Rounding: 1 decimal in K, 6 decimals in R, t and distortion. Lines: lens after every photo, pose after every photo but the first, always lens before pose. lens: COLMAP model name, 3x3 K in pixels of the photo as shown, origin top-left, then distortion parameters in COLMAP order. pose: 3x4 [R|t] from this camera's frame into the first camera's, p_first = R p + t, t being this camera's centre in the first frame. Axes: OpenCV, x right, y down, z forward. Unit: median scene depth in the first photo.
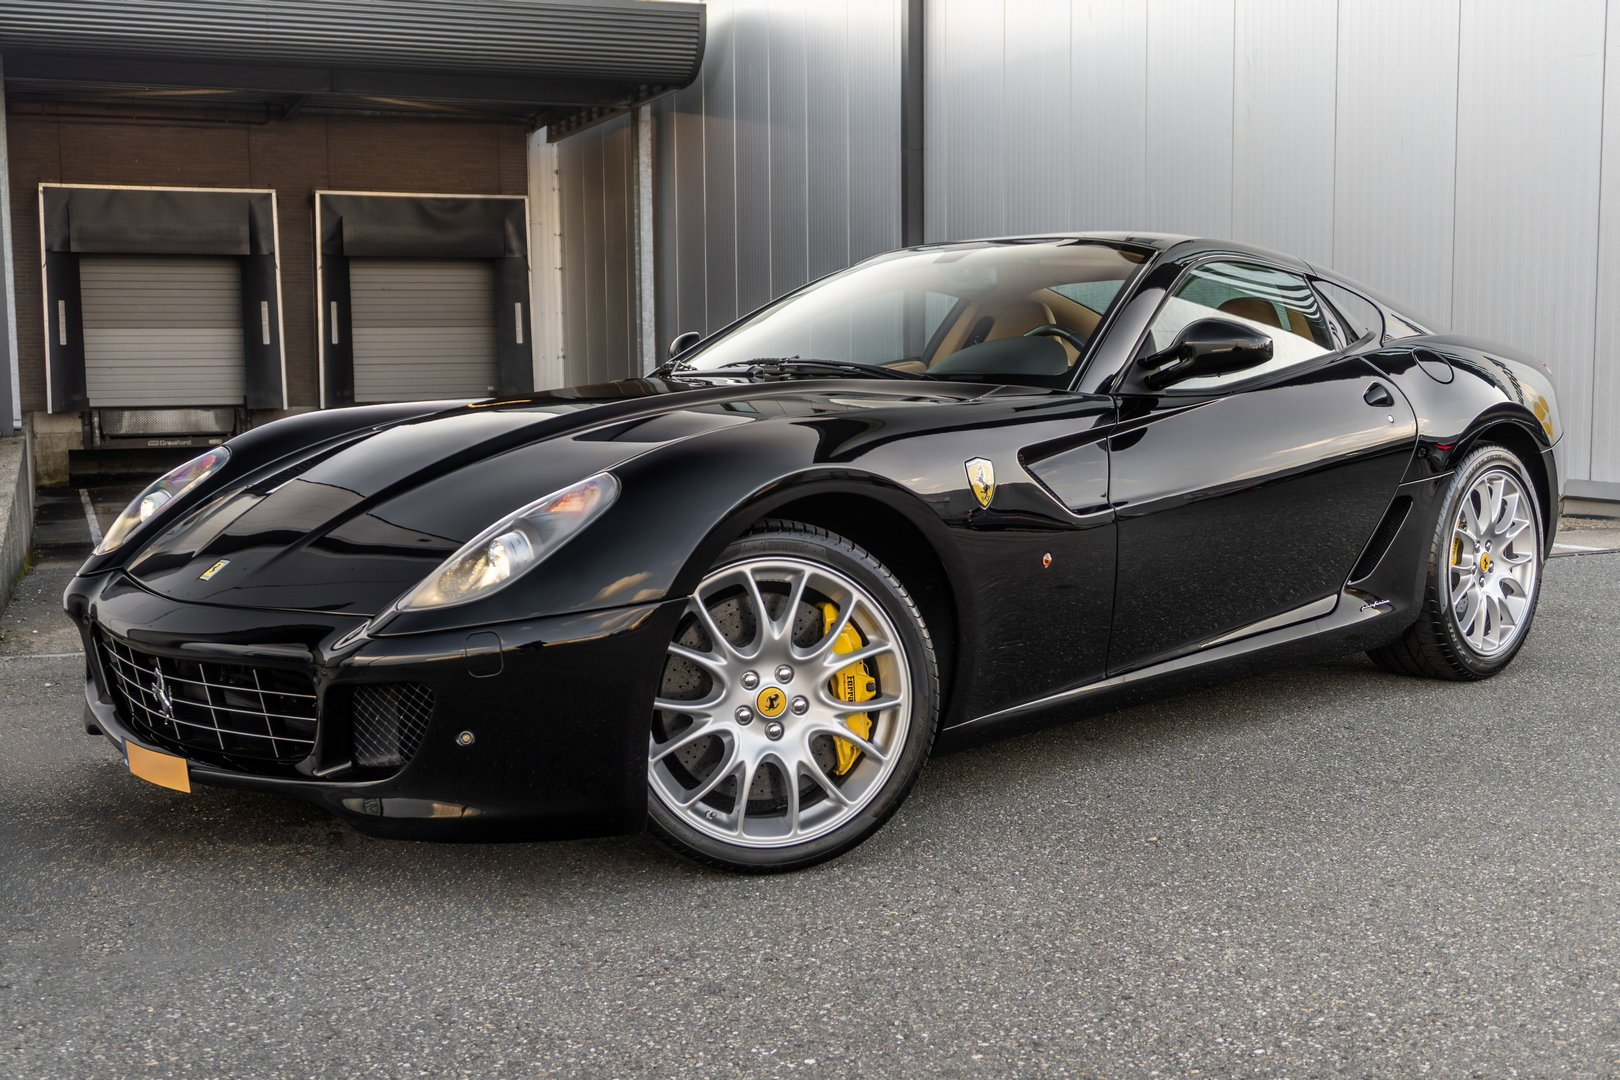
lens RADIAL K [[1867.1, 0, 810.0], [0, 1867.1, 540.0], [0, 0, 1]] dist [0.015273, -0.015886]
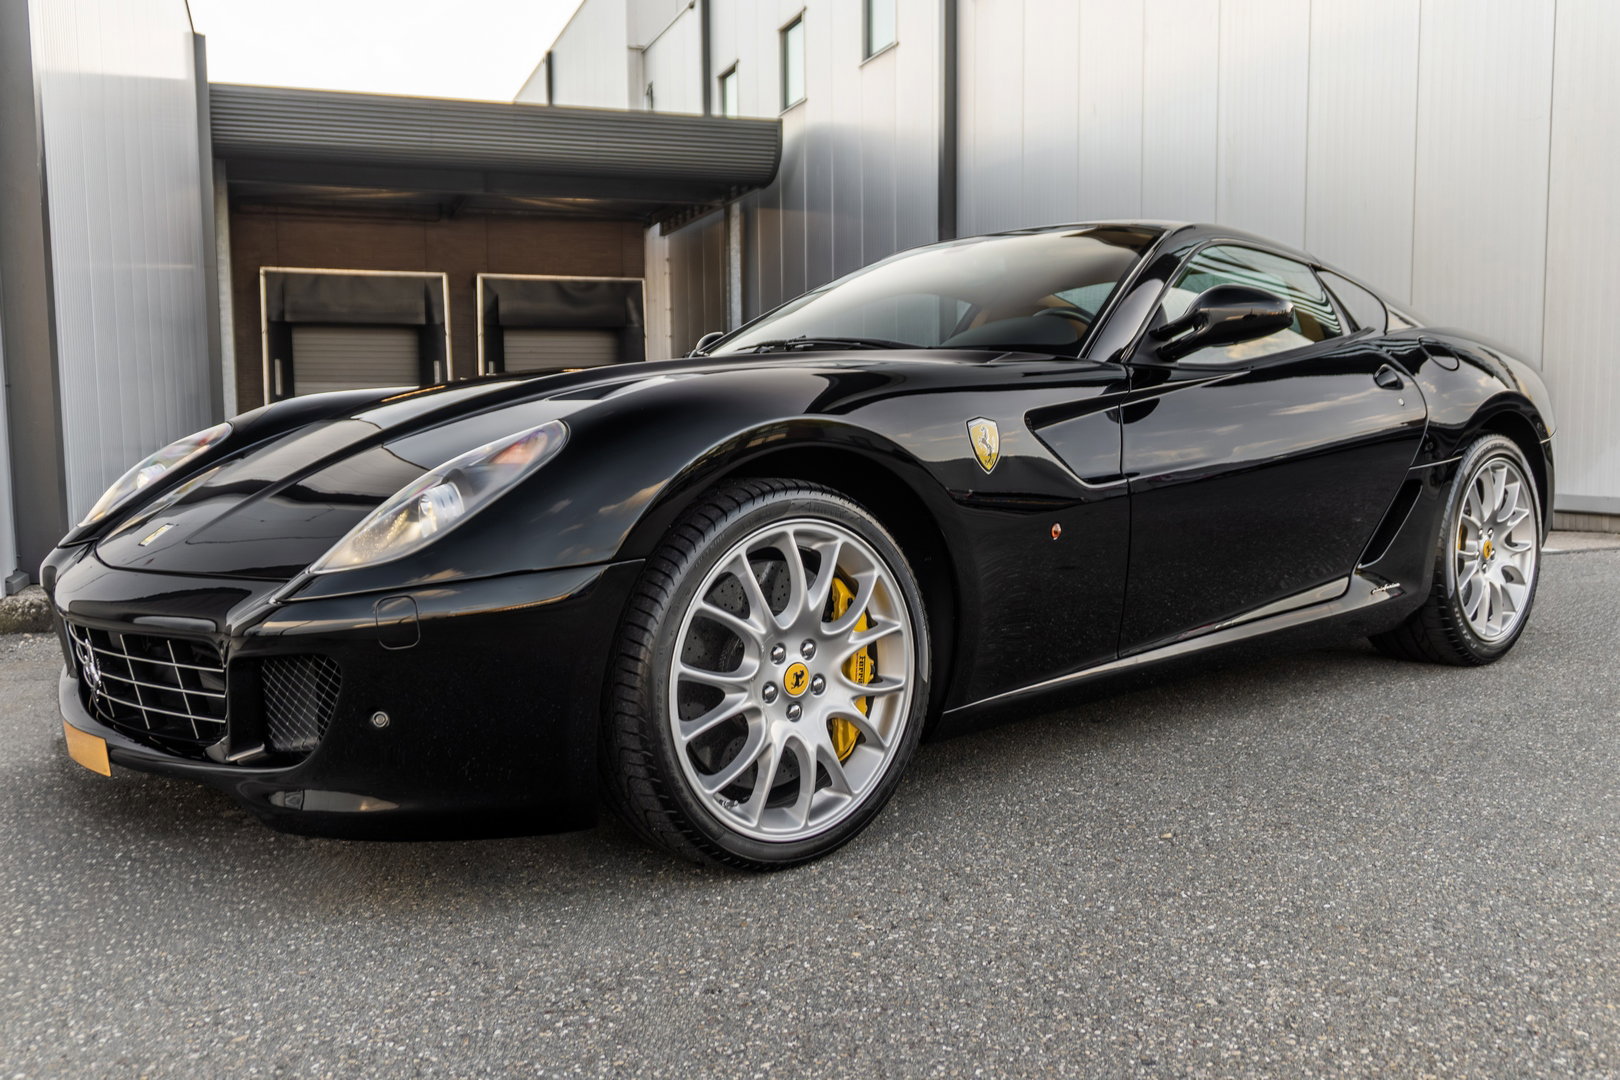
lens RADIAL K [[1426.8, 0, 822.2], [0, 1426.8, 560.1], [0, 0, 1]] dist [-0.006866, 0.000048]
pose [[0.999293, 0.005971, -0.037124, 0.029874], [-0.005909, 0.999981, 0.001785, 0.019051], [0.037134, -0.001564, 0.999309, 0.220682]]
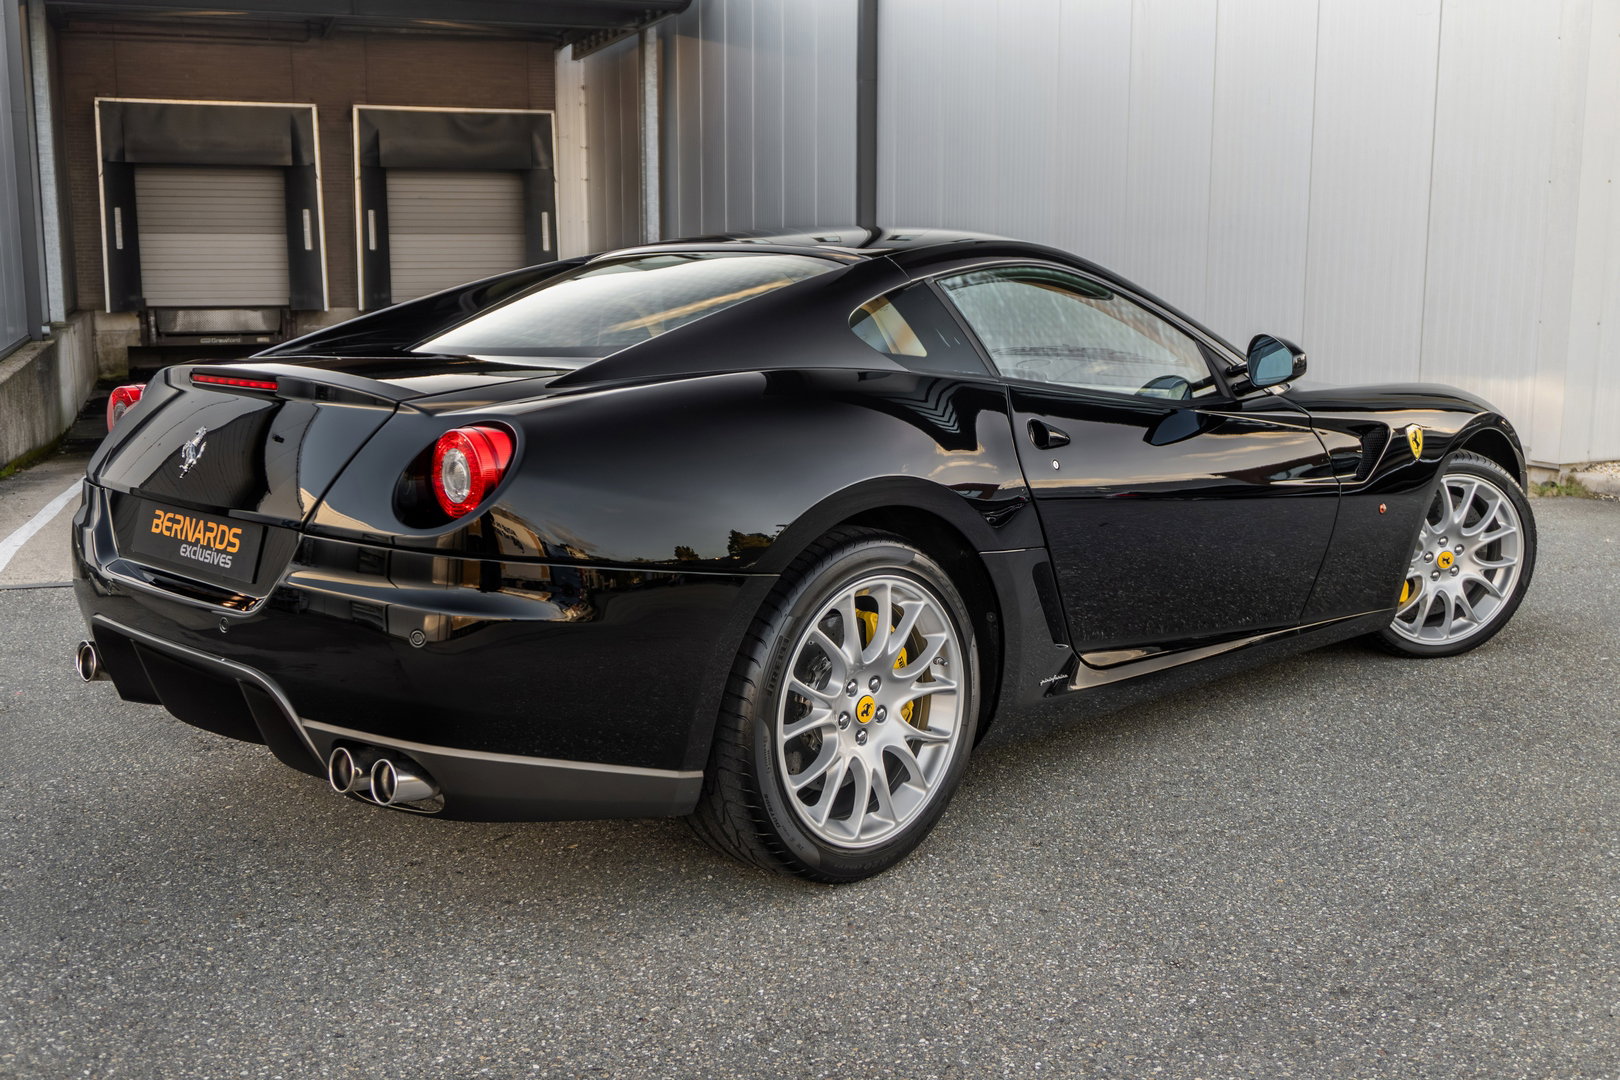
lens RADIAL K [[1747.8, 0, 810.0], [0, 1747.8, 540.0], [0, 0, 1]] dist [0.004354, -0.022027]
pose [[0.998396, 0.021467, -0.052384, 0.268505], [-0.017857, 0.997497, 0.068422, -0.061909], [0.053721, -0.067377, 0.996280, 0.019400]]
